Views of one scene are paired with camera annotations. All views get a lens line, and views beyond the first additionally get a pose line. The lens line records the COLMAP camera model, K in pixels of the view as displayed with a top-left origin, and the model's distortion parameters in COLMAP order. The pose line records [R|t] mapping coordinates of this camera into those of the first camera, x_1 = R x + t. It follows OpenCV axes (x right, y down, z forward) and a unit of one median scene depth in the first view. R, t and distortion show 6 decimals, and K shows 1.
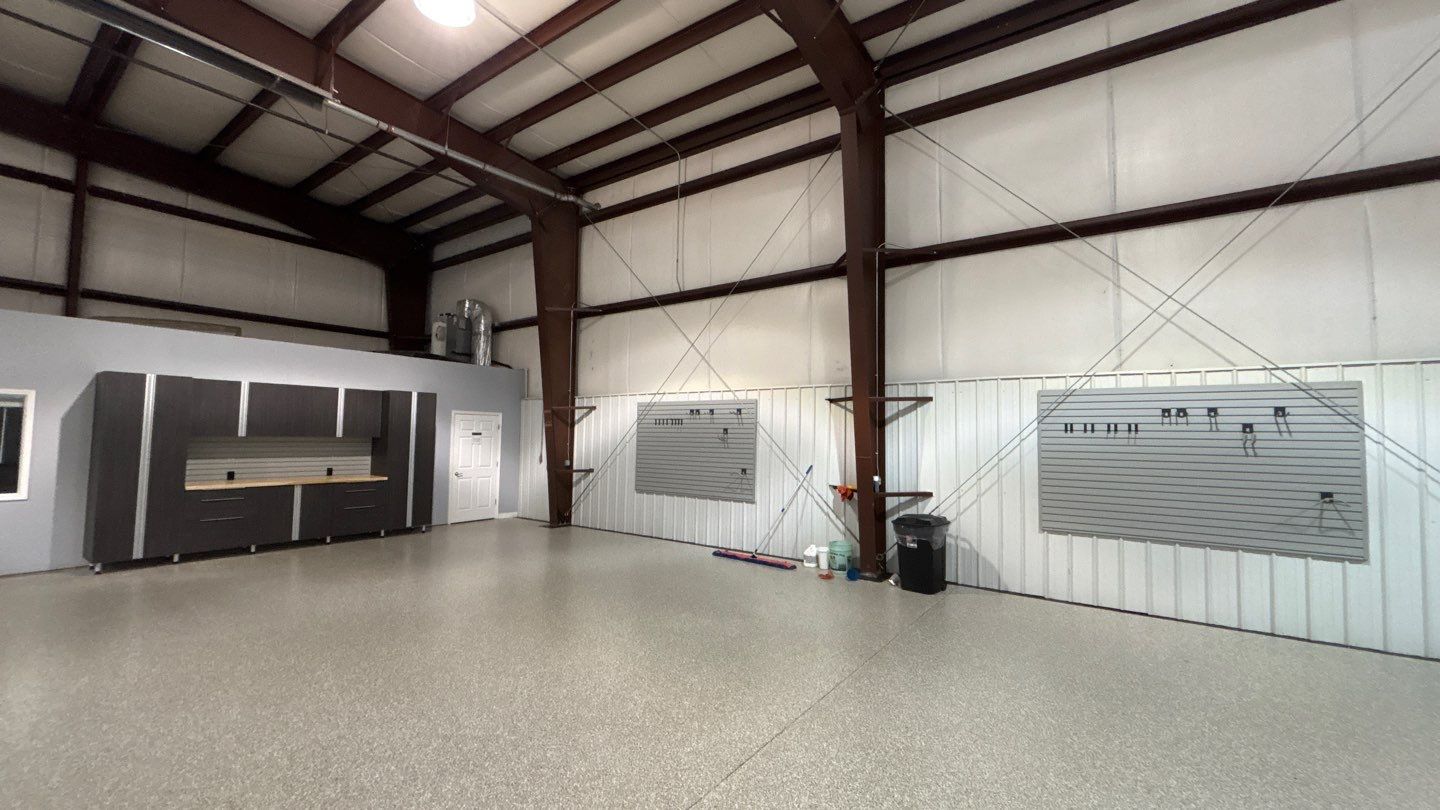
lens RADIAL K [[577.0, 0, 674.0], [0, 577.0, 399.6], [0, 0, 1]] dist [0.091473, -0.037481]
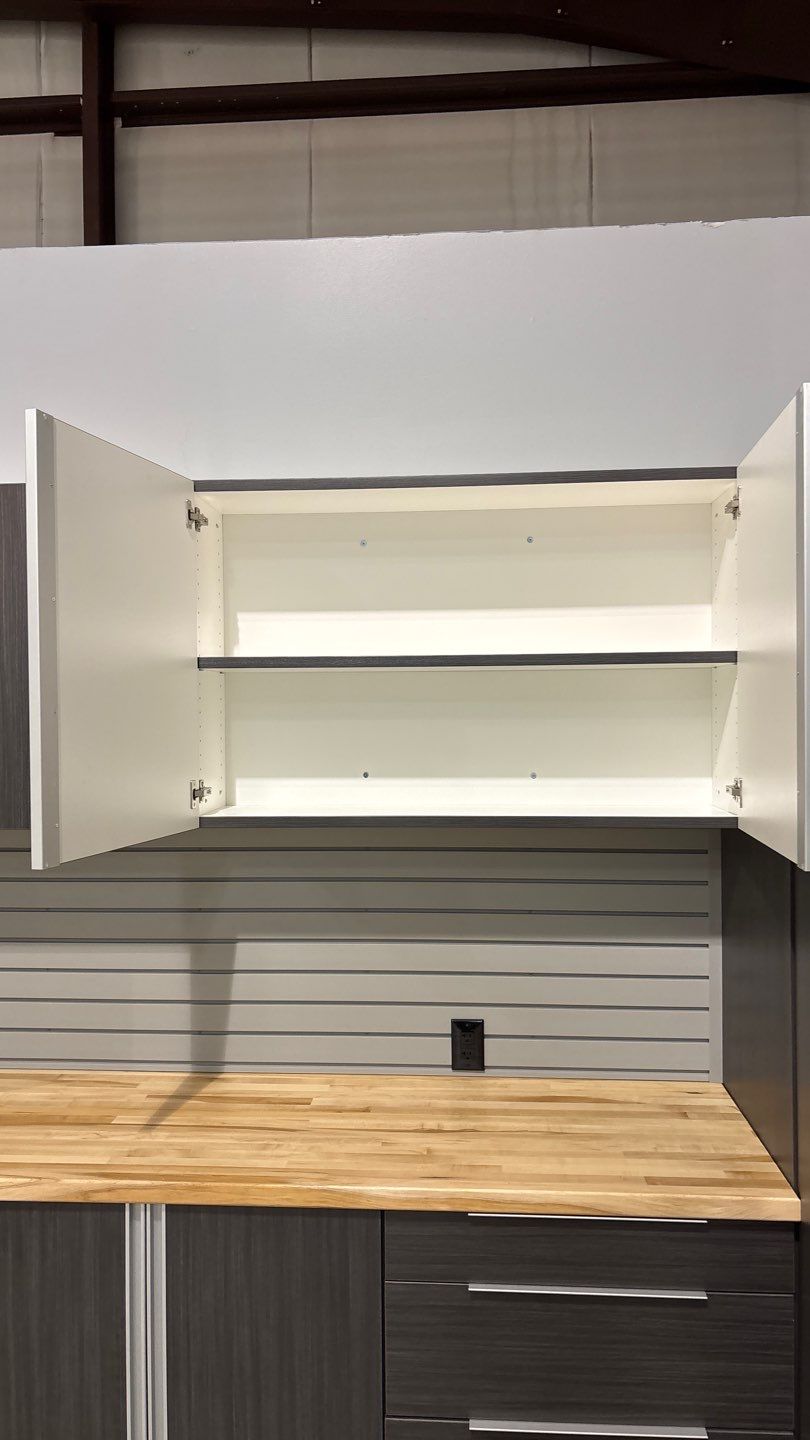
lens RADIAL K [[1076.6, 0, 405.0], [0, 1076.6, 720.0], [0, 0, 1]] dist [0.047839, -0.002034]
pose [[0.546944, -0.024926, -0.836798, -0.311796], [0.071031, 0.997334, 0.016720, 0.027481], [0.834151, -0.068584, 0.547256, 0.745734]]
